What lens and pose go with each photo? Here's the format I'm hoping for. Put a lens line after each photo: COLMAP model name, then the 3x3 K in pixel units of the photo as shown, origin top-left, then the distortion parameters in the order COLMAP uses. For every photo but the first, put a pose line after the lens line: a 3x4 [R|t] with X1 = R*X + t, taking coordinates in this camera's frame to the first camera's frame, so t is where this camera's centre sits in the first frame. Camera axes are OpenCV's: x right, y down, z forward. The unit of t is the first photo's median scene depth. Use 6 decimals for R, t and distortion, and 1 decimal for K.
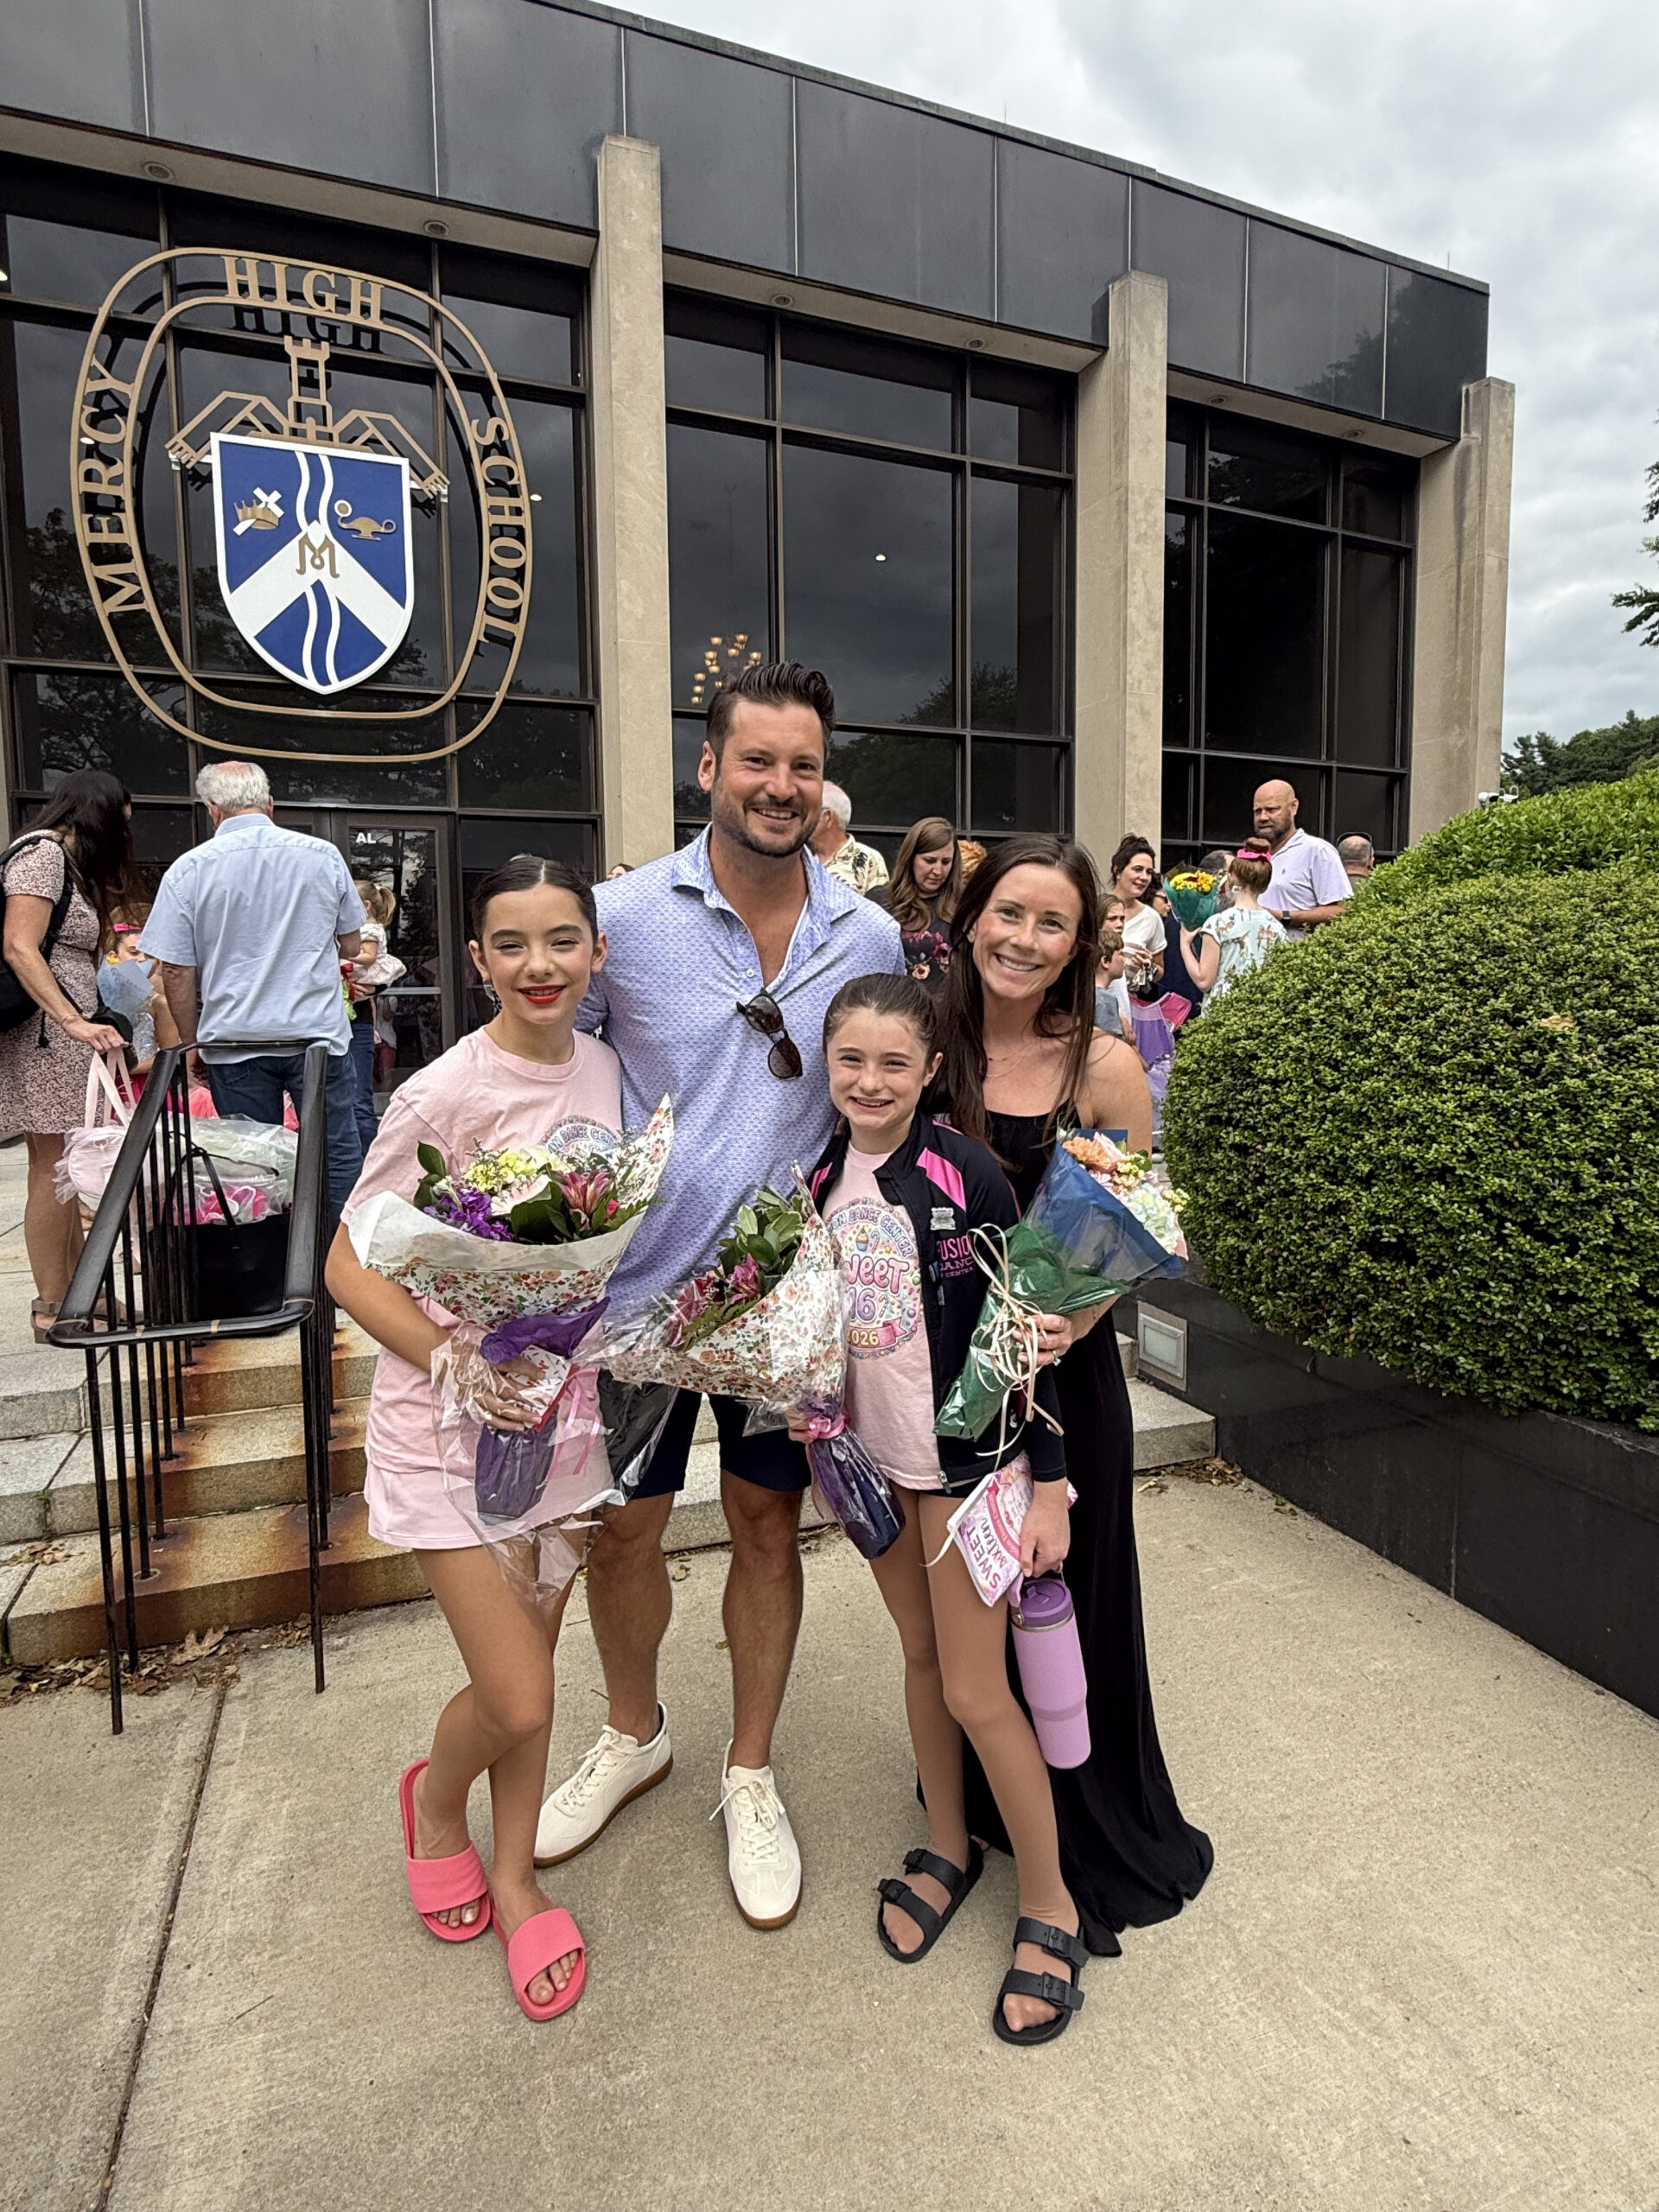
lens RADIAL K [[1175.8, 0, 830.4], [0, 1175.8, 1092.4], [0, 0, 1]] dist [-0.003572, 0.000723]
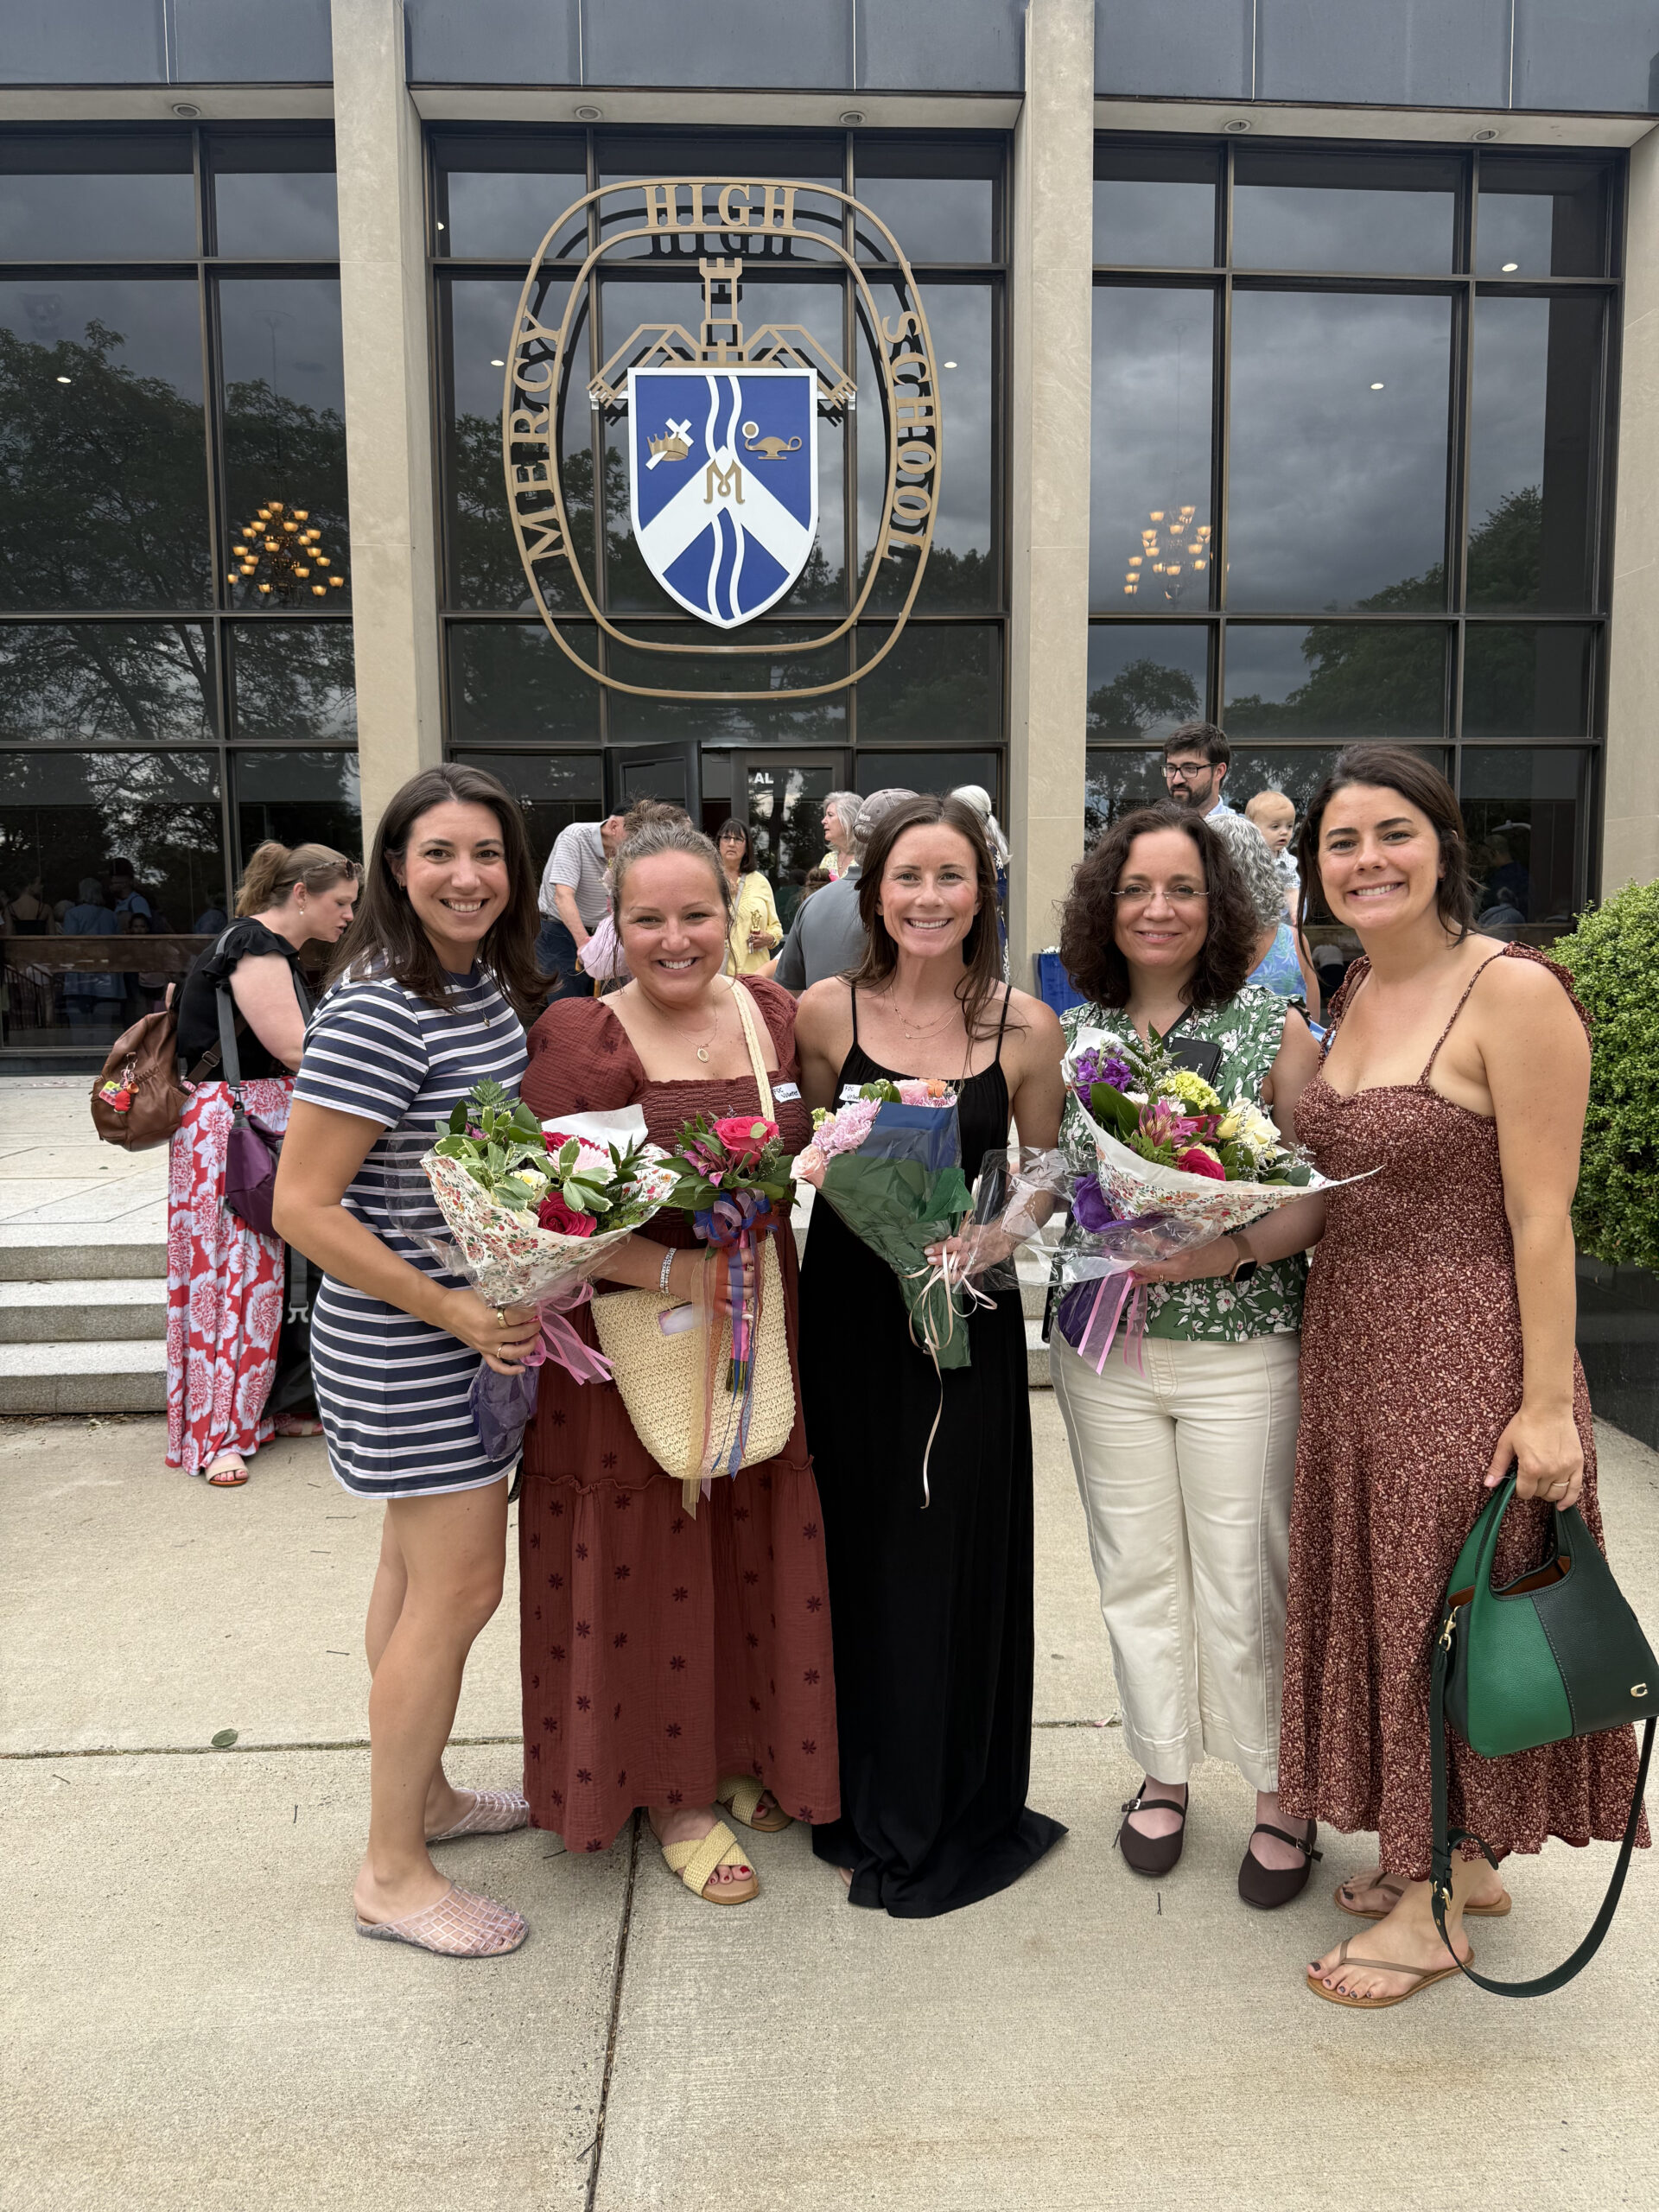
lens RADIAL K [[1613.7, 0, 839.6], [0, 1613.7, 1111.1], [0, 0, 1]] dist [0.015426, -0.009023]
pose [[0.953906, 0.035525, -0.297996, 0.066731], [-0.029824, 0.999275, 0.023658, 0.023656], [0.298620, -0.013680, 0.954274, -0.244565]]
